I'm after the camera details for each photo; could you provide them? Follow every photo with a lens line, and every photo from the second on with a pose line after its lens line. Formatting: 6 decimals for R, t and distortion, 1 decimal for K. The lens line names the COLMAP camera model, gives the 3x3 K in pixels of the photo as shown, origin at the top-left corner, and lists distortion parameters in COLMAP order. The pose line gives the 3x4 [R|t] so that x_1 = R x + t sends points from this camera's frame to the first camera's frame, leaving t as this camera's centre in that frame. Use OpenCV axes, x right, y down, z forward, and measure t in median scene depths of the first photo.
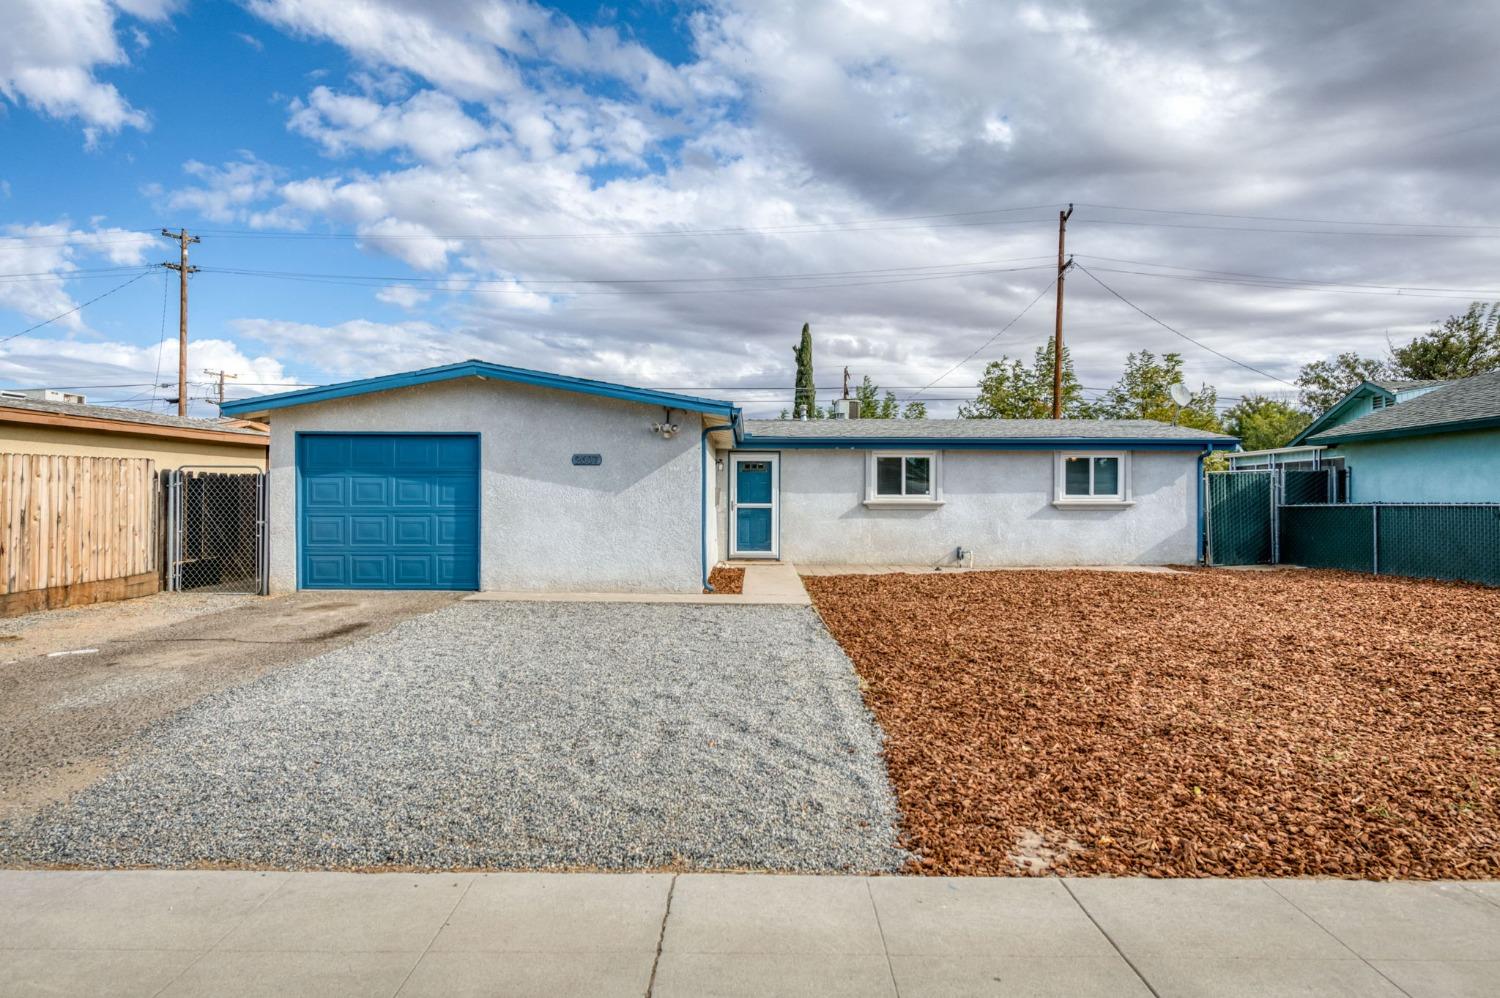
lens RADIAL K [[635.6, 0, 747.0], [0, 635.6, 485.5], [0, 0, 1]] dist [-0.002423, -0.000366]
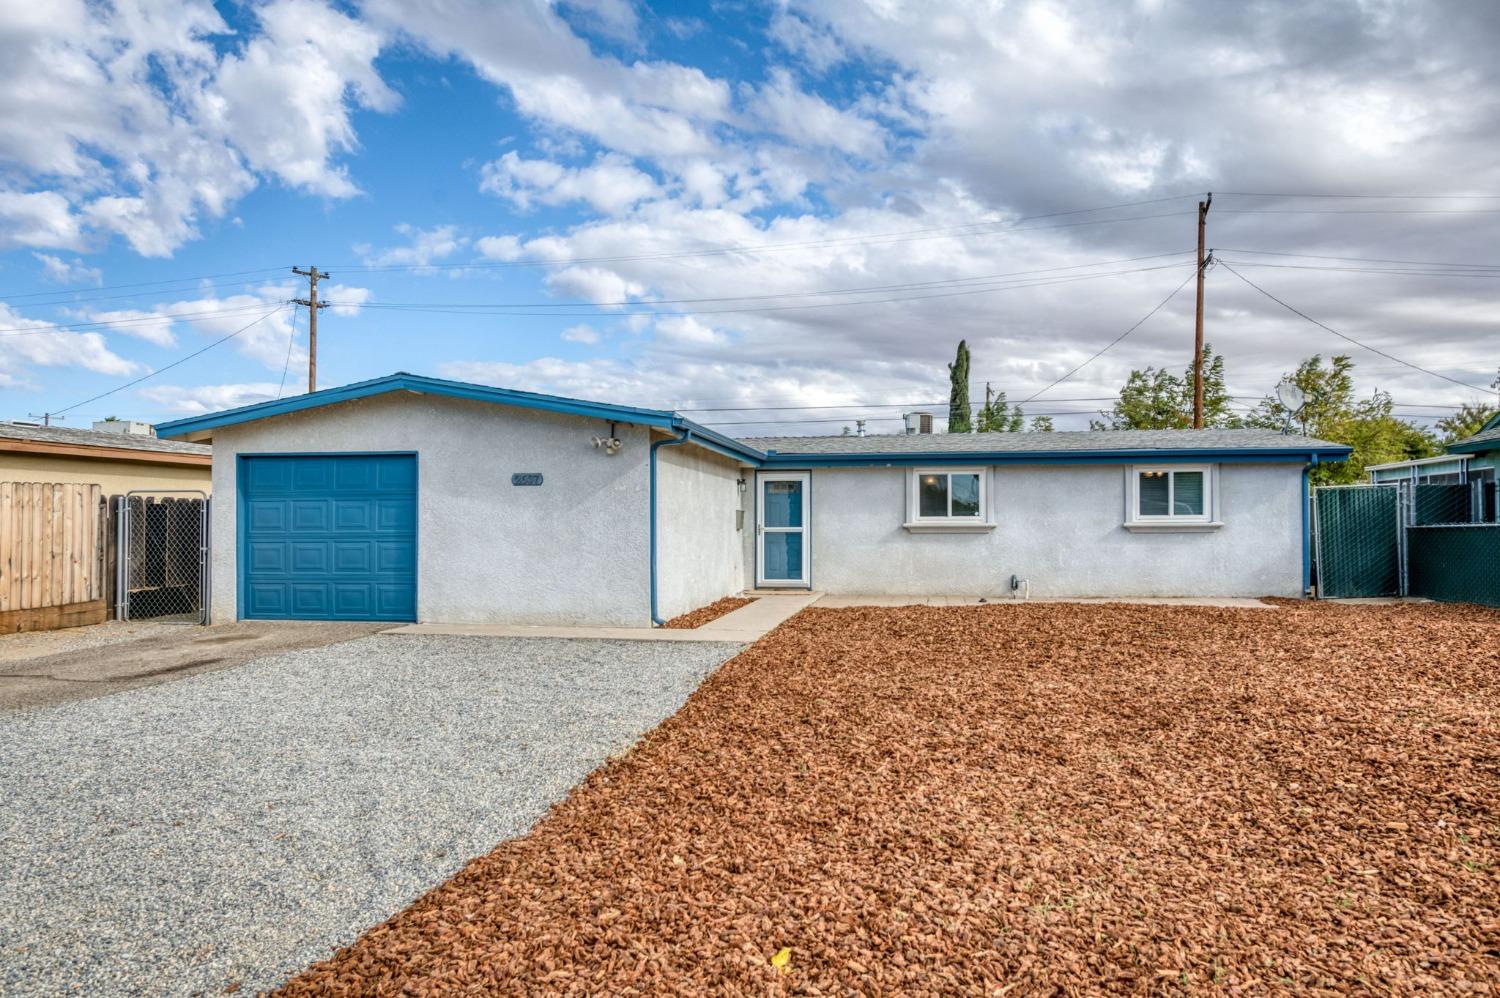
lens RADIAL K [[680.4, 0, 750.0], [0, 680.4, 499.0], [0, 0, 1]] dist [-0.002349, -0.000516]
pose [[0.995216, -0.009118, -0.097275, 0.153428], [0.007771, 0.999869, -0.014208, 0.003662], [0.097392, 0.013384, 0.995156, 0.059111]]
